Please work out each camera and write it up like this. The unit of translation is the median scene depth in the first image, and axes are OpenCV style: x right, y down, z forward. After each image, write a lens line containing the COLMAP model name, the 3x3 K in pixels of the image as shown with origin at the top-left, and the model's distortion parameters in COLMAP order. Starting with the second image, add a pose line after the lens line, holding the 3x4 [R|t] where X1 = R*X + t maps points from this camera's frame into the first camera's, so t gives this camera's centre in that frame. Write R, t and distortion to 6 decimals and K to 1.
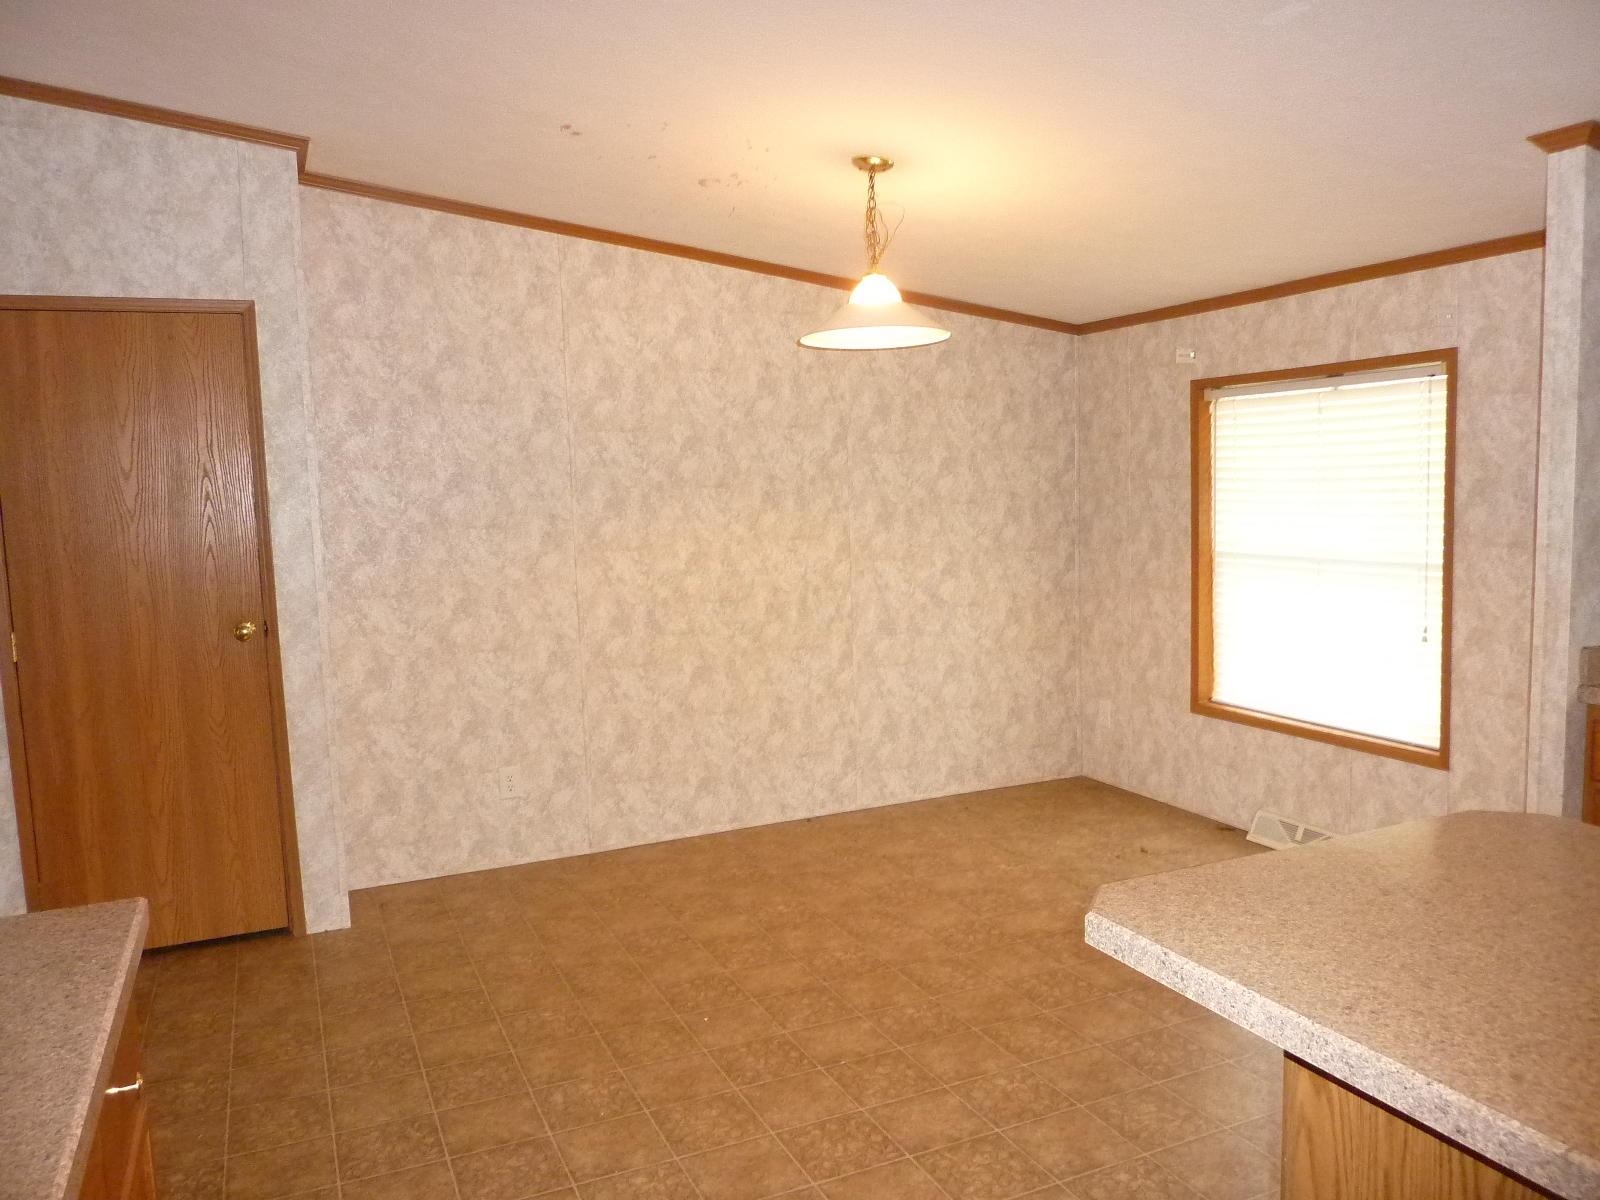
lens RADIAL K [[1190.1, 0, 793.2], [0, 1190.1, 598.5], [0, 0, 1]] dist [-0.032699, 0.004806]
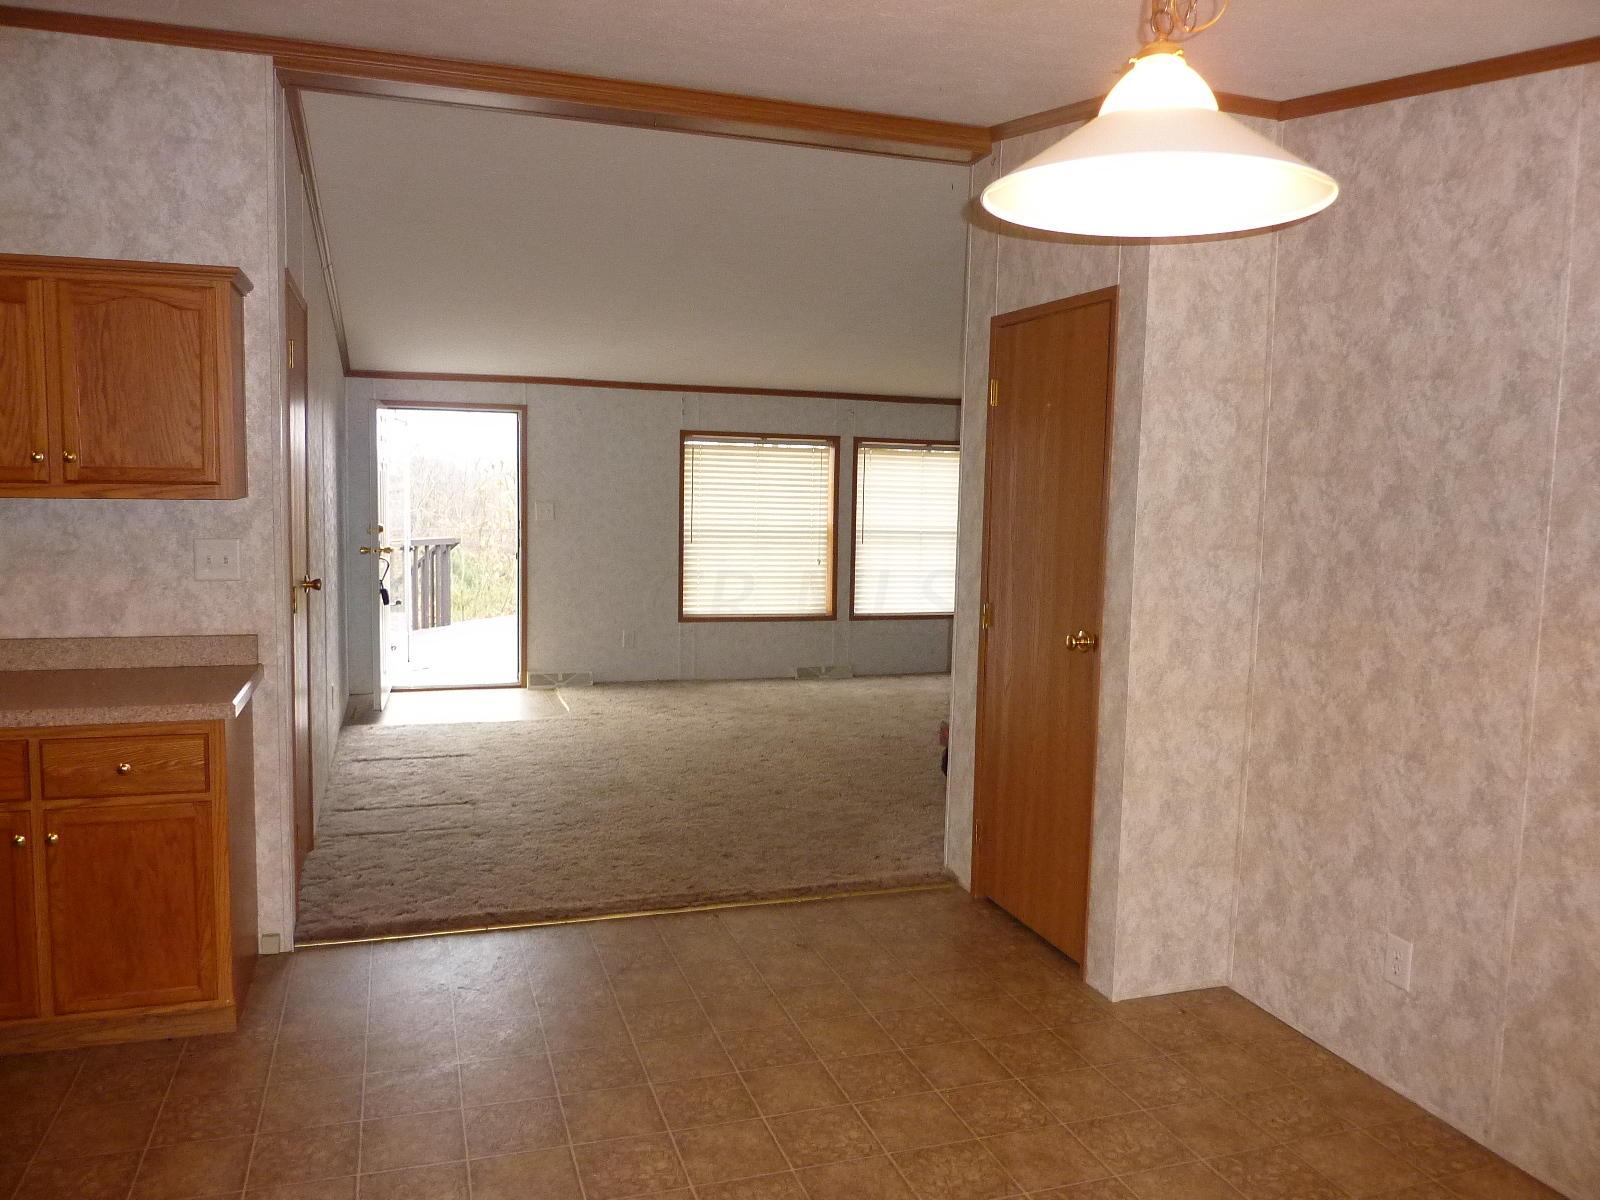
lens RADIAL K [[1190.1, 0, 798.2], [0, 1190.1, 595.3], [0, 0, 1]] dist [-0.032699, 0.004806]
pose [[-0.091220, 0.125693, -0.987866, 0.390247], [-0.118650, 0.983564, 0.136102, -0.088243], [0.988737, 0.129626, -0.074807, 0.673197]]
